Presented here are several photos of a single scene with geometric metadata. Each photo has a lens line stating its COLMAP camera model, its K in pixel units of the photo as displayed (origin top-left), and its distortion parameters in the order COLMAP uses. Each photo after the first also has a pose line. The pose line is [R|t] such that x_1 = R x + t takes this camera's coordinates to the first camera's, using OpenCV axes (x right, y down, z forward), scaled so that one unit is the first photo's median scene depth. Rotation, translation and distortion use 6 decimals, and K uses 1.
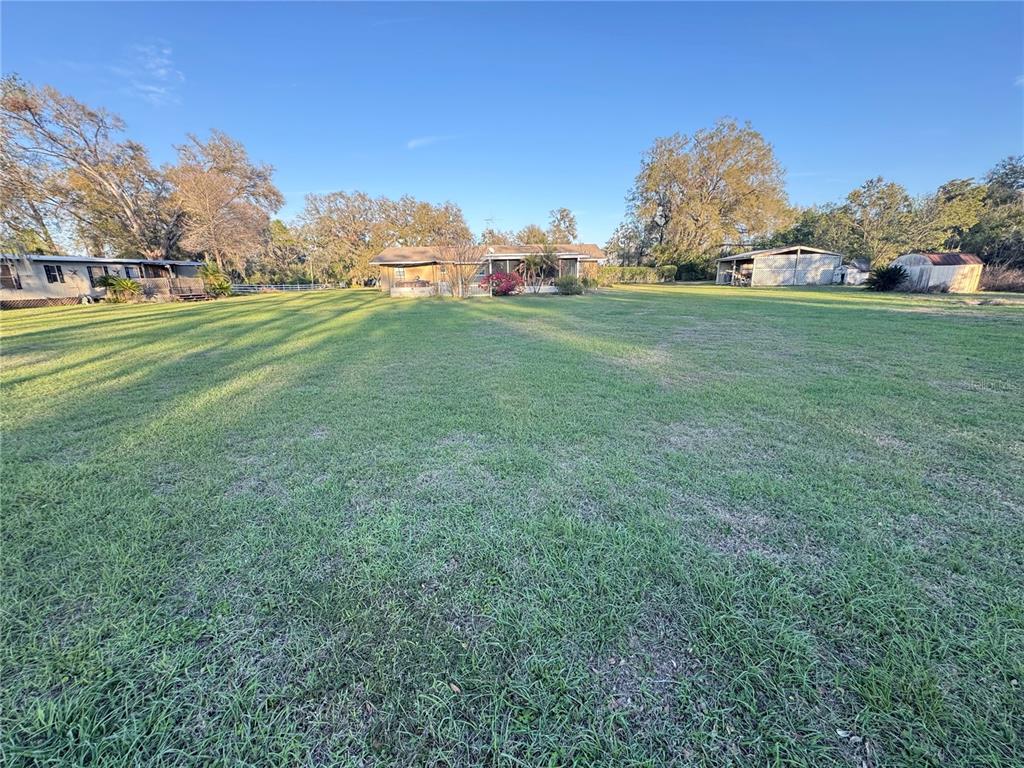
lens RADIAL K [[411.1, 0, 513.4], [0, 411.1, 383.4], [0, 0, 1]] dist [-0.004509, 0.000725]
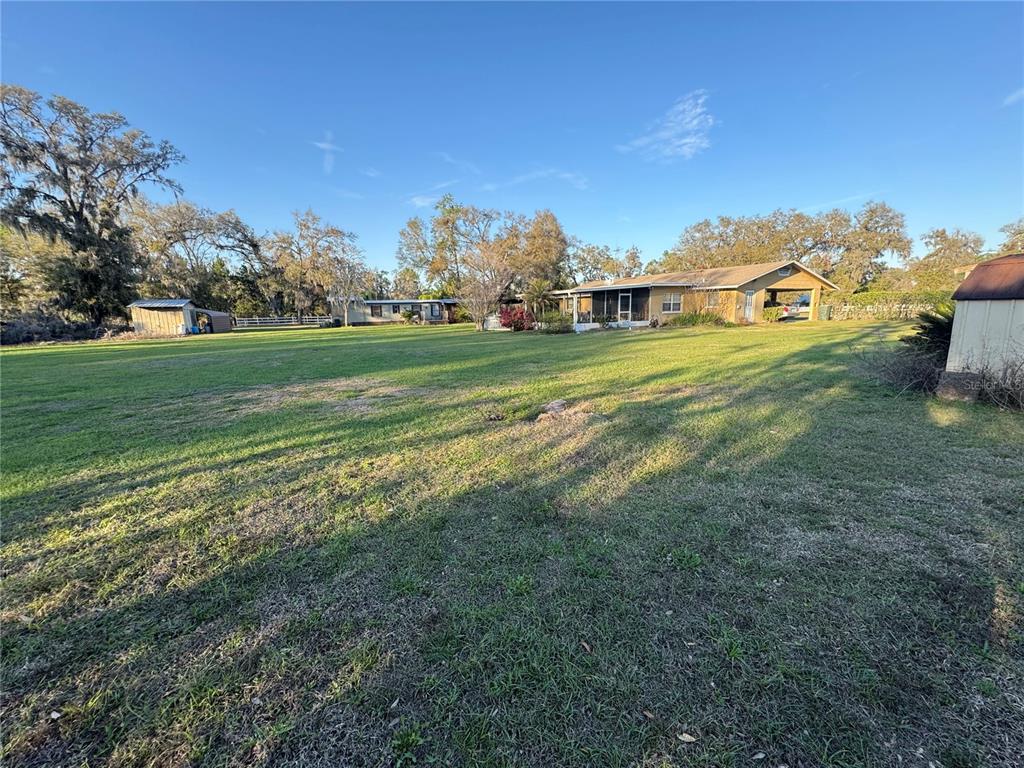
lens RADIAL K [[411.1, 0, 518.3], [0, 411.1, 380.9], [0, 0, 1]] dist [-0.004509, 0.000725]
pose [[0.465628, 0.159048, -0.870571, 5.721755], [-0.209317, 0.975599, 0.066282, -1.054387], [0.859870, 0.151363, 0.487558, 3.353425]]
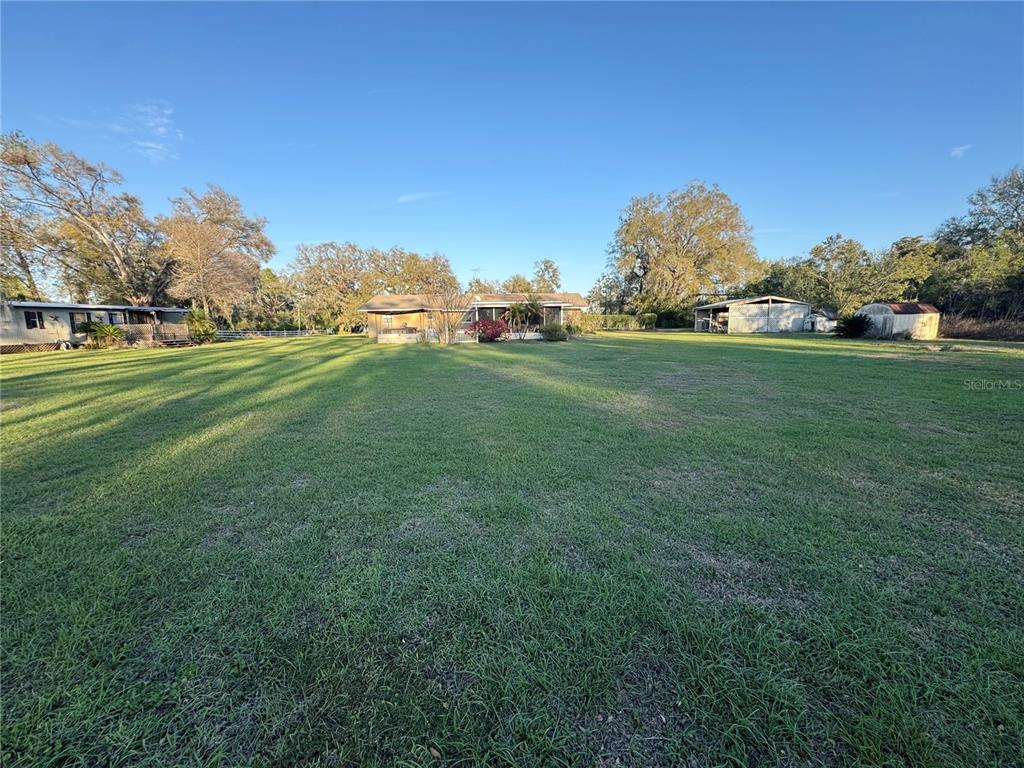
lens RADIAL K [[411.1, 0, 513.5], [0, 411.1, 383.3], [0, 0, 1]] dist [-0.004509, 0.000725]
pose [[0.999438, -0.002698, 0.033399, 0.003951], [0.006336, 0.993988, -0.109303, 0.000091], [-0.032903, 0.109453, 0.993447, -0.017022]]
